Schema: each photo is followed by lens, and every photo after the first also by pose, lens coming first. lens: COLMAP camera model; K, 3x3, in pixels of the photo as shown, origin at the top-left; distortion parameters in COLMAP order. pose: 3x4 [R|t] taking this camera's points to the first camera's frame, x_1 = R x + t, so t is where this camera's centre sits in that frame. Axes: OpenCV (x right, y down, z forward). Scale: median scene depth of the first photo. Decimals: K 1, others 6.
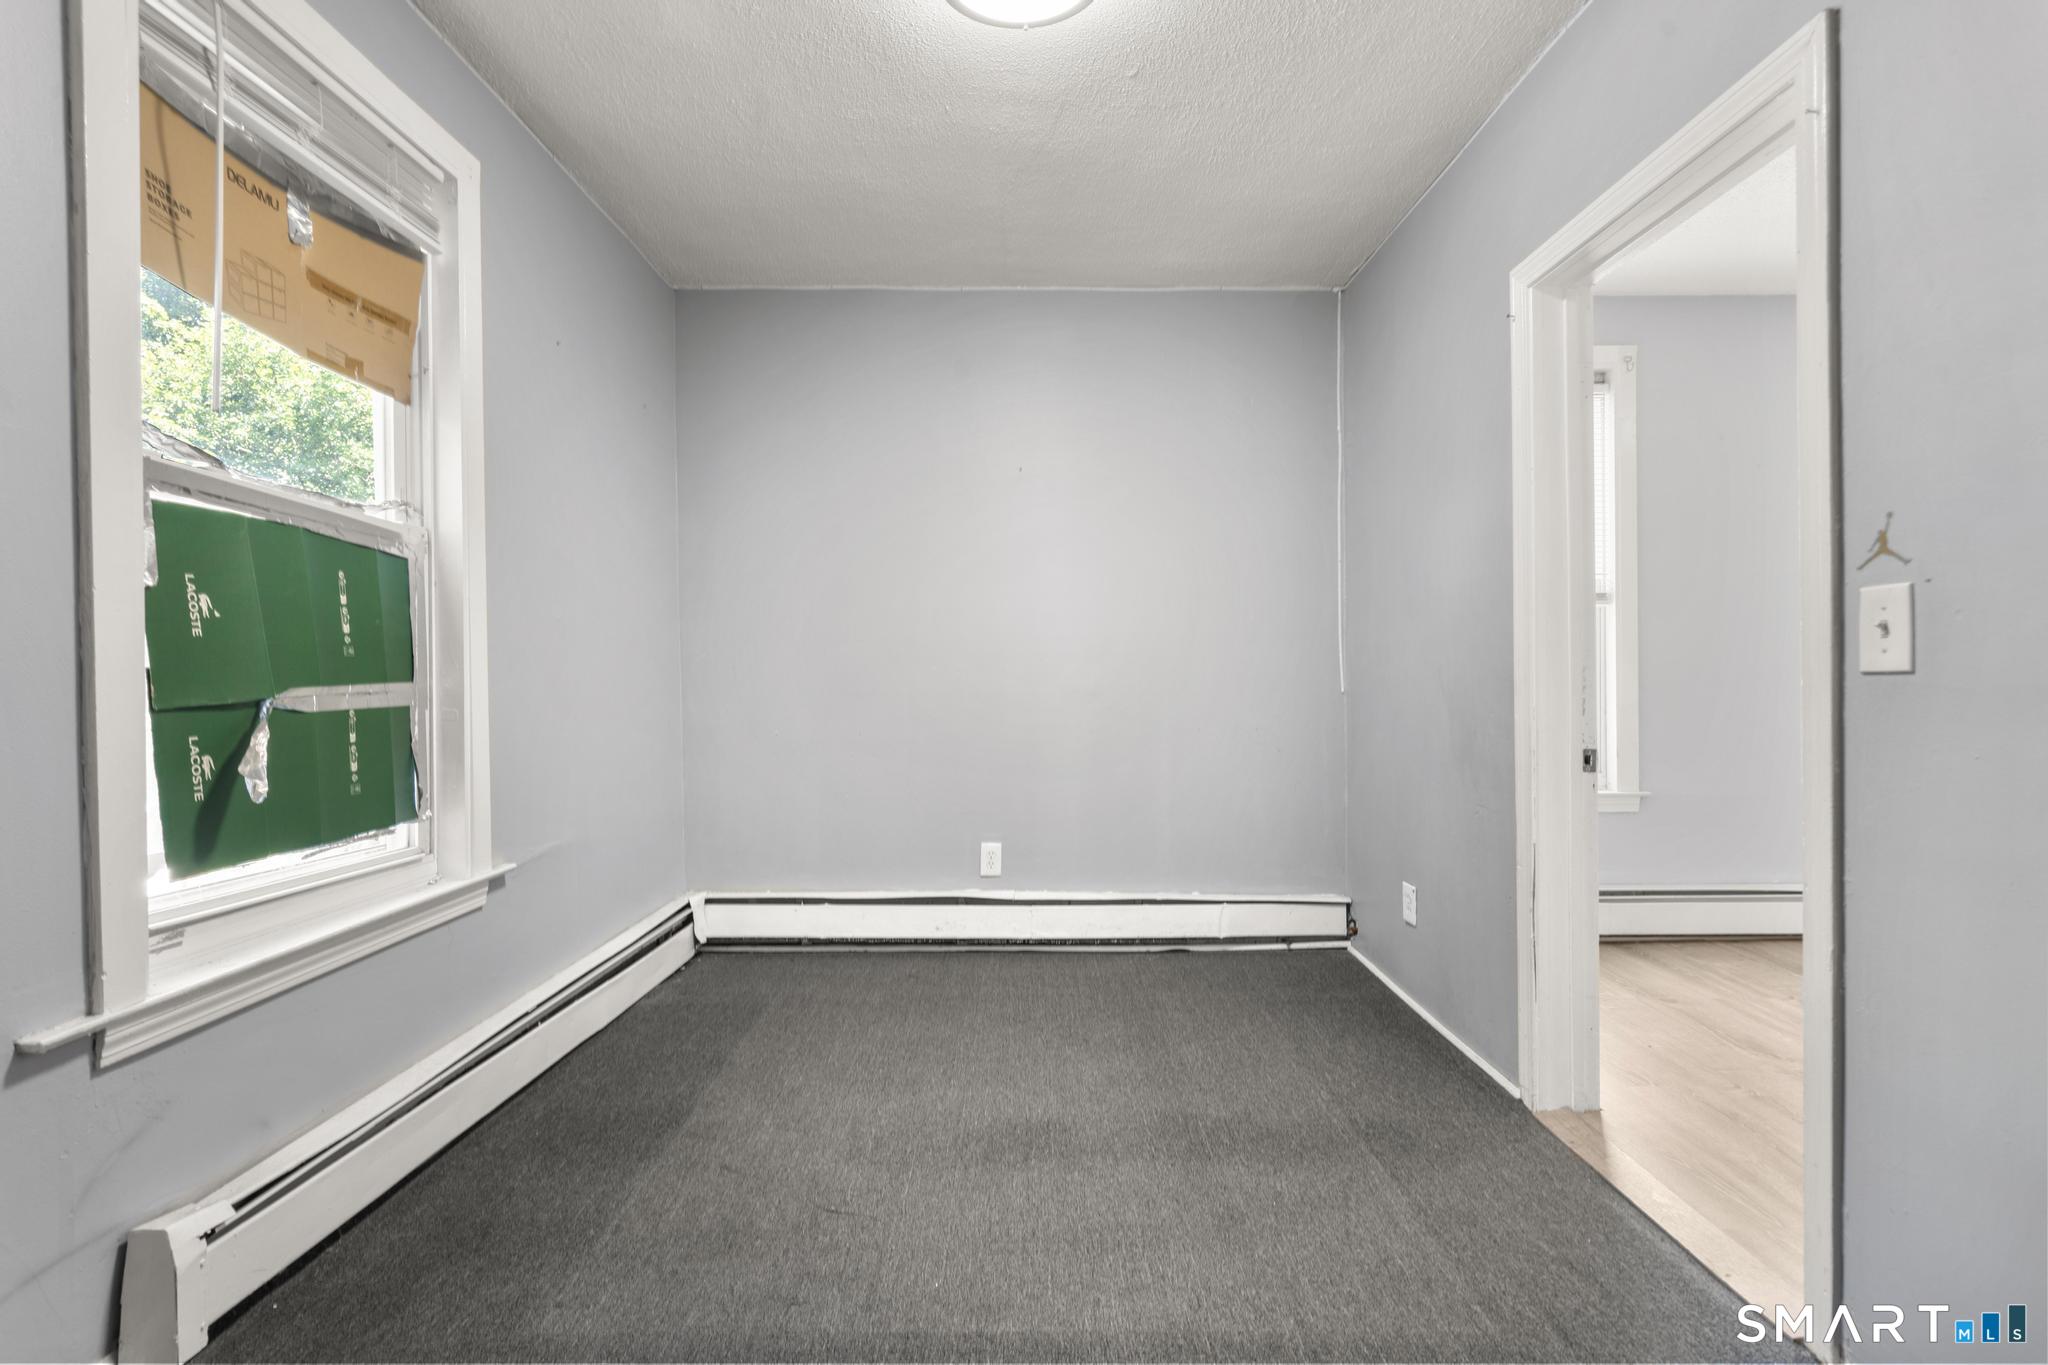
lens RADIAL K [[924.0, 0, 1021.6], [0, 924.0, 685.8], [0, 0, 1]] dist [-0.006463, 0.004070]
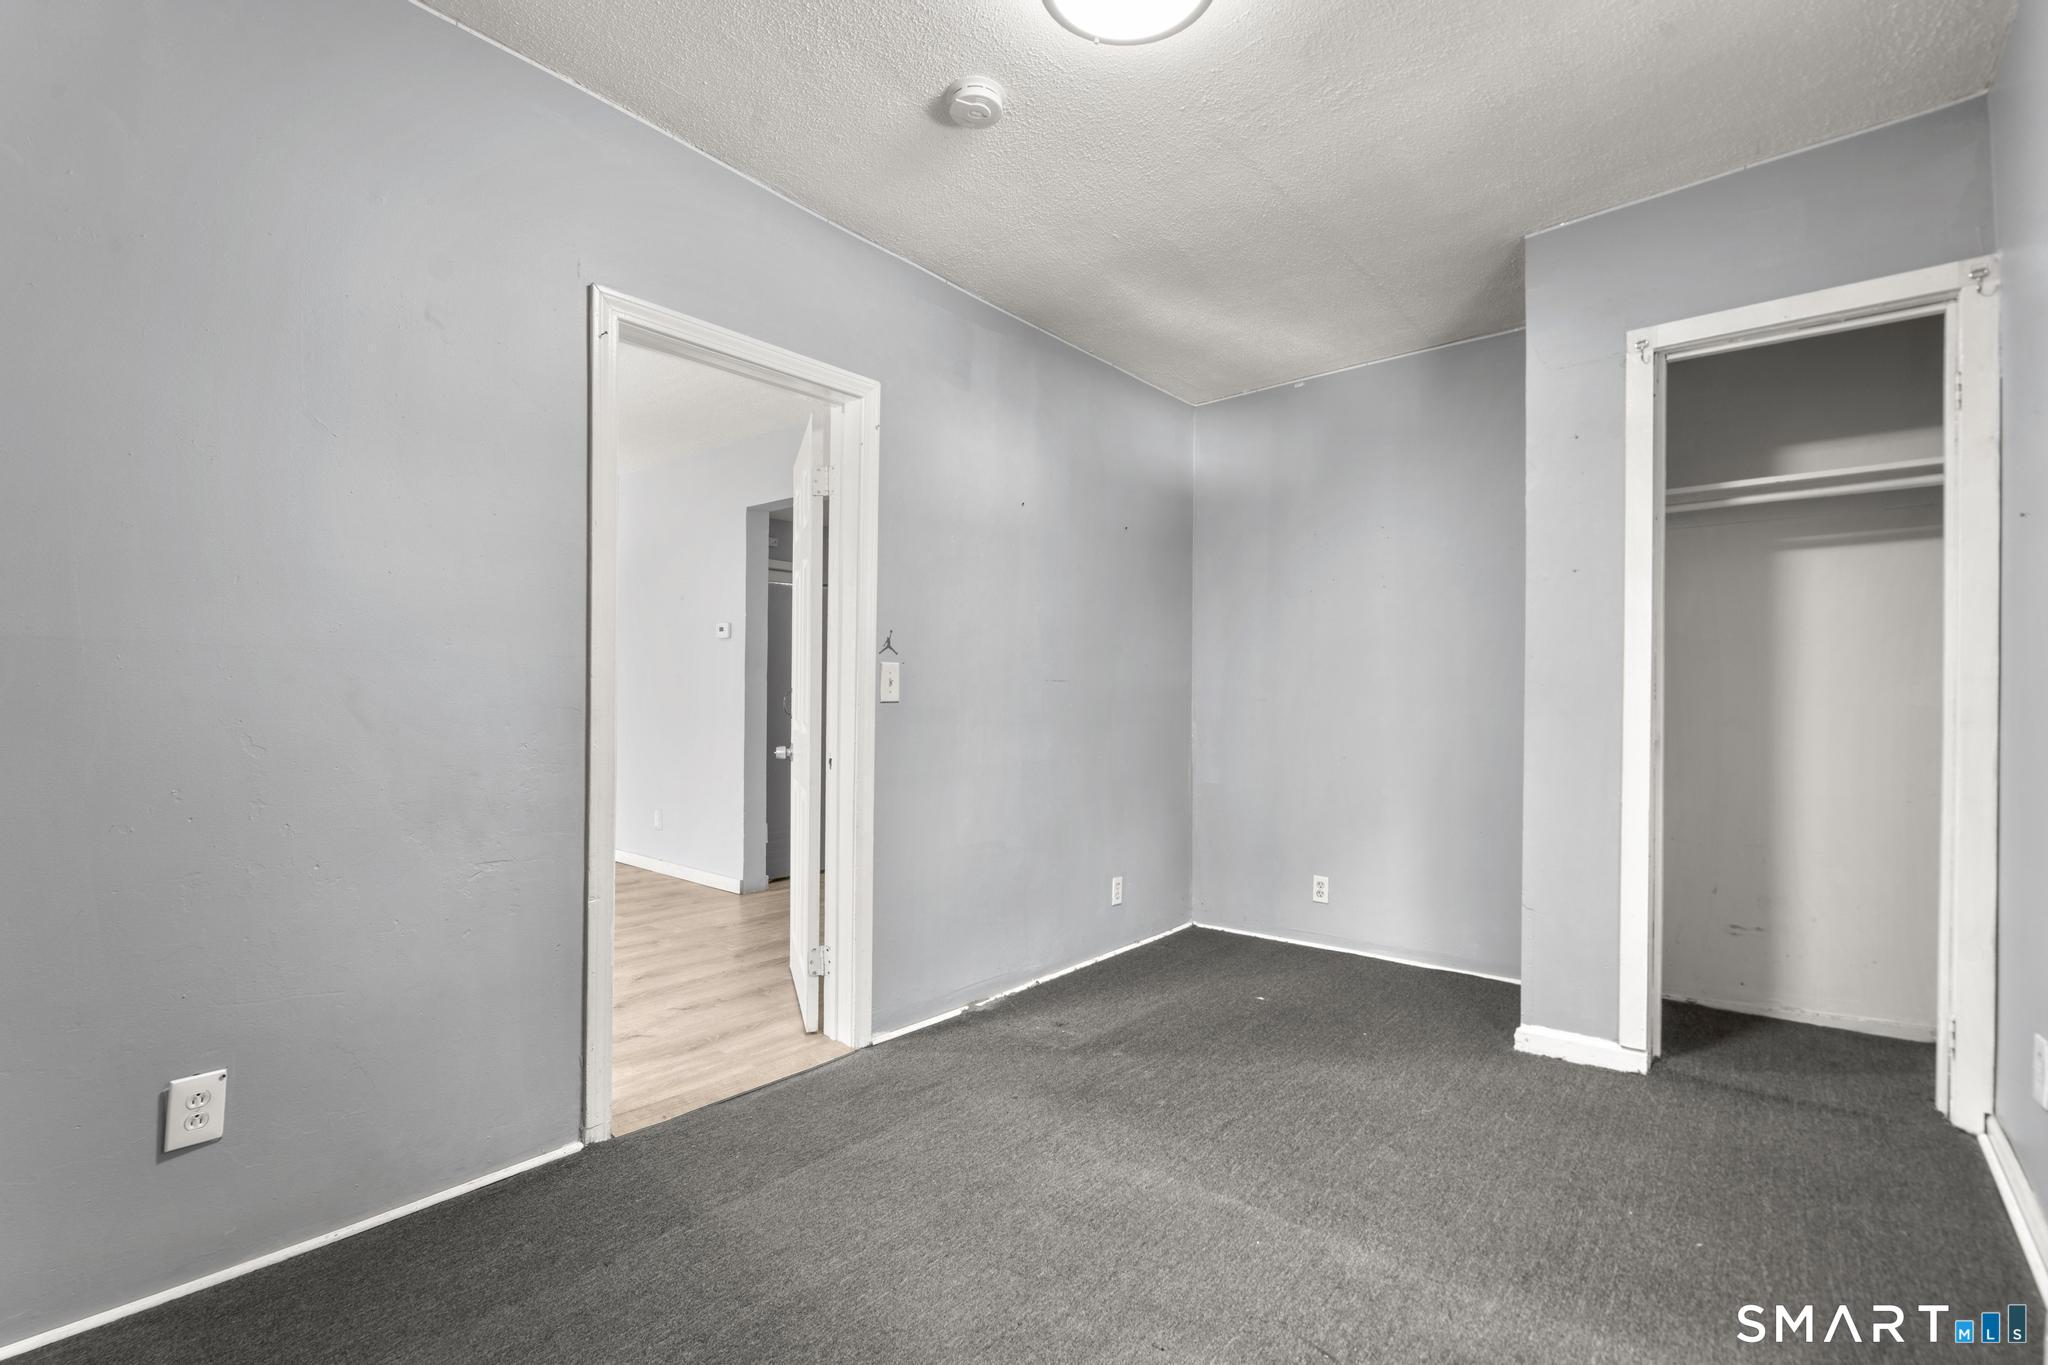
lens RADIAL K [[924.0, 0, 1021.6], [0, 924.0, 685.8], [0, 0, 1]] dist [-0.006463, 0.004070]
pose [[-0.767627, 0.010193, 0.640816, -0.640394], [0.005106, 0.999939, -0.009788, -0.026097], [-0.640877, -0.004242, -0.767632, 2.190384]]
